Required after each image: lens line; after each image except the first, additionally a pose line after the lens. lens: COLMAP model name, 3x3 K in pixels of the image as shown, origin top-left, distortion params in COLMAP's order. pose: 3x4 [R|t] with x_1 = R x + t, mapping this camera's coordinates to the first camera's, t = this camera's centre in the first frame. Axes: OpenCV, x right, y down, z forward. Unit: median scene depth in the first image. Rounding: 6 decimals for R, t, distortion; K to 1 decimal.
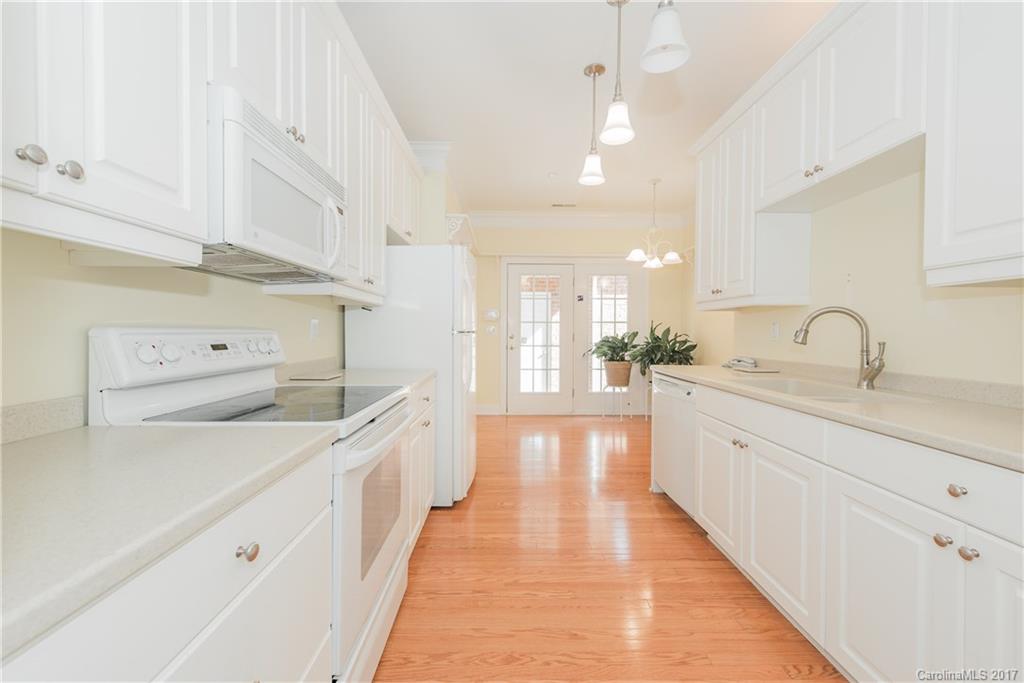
lens RADIAL K [[408.1, 0, 512.6], [0, 408.1, 335.6], [0, 0, 1]] dist [0.020660, -0.000014]
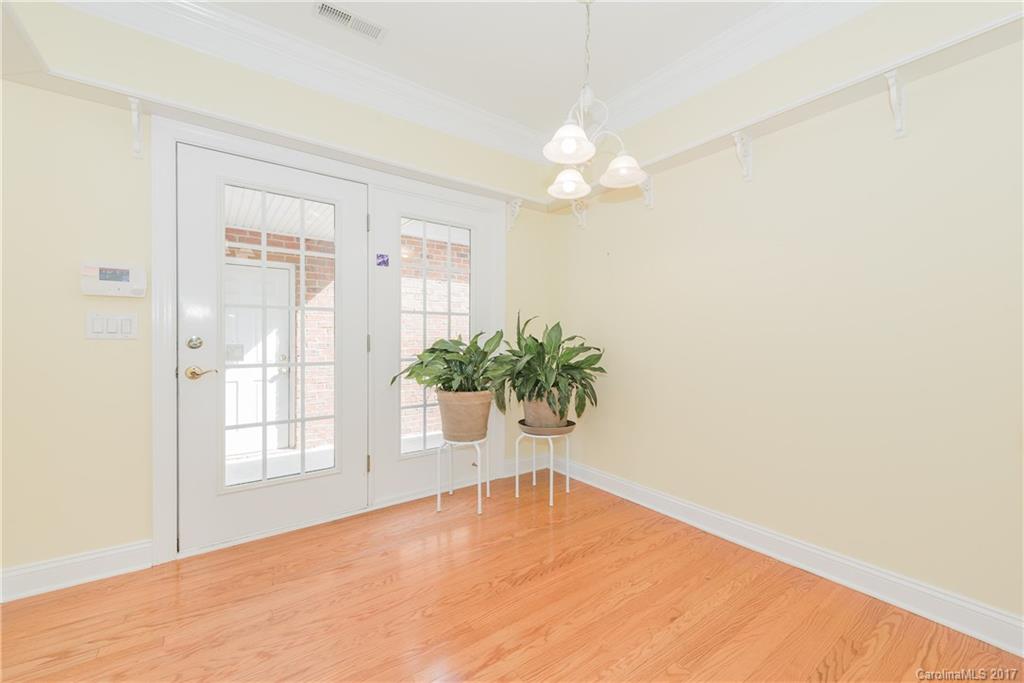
lens RADIAL K [[408.1, 0, 512.6], [0, 408.1, 335.6], [0, 0, 1]] dist [0.020660, -0.000014]
pose [[0.812766, -0.000131, 0.582591, 0.013564], [0.010932, 0.999827, -0.015026, 0.003796], [-0.582488, 0.018582, 0.812627, 0.530291]]
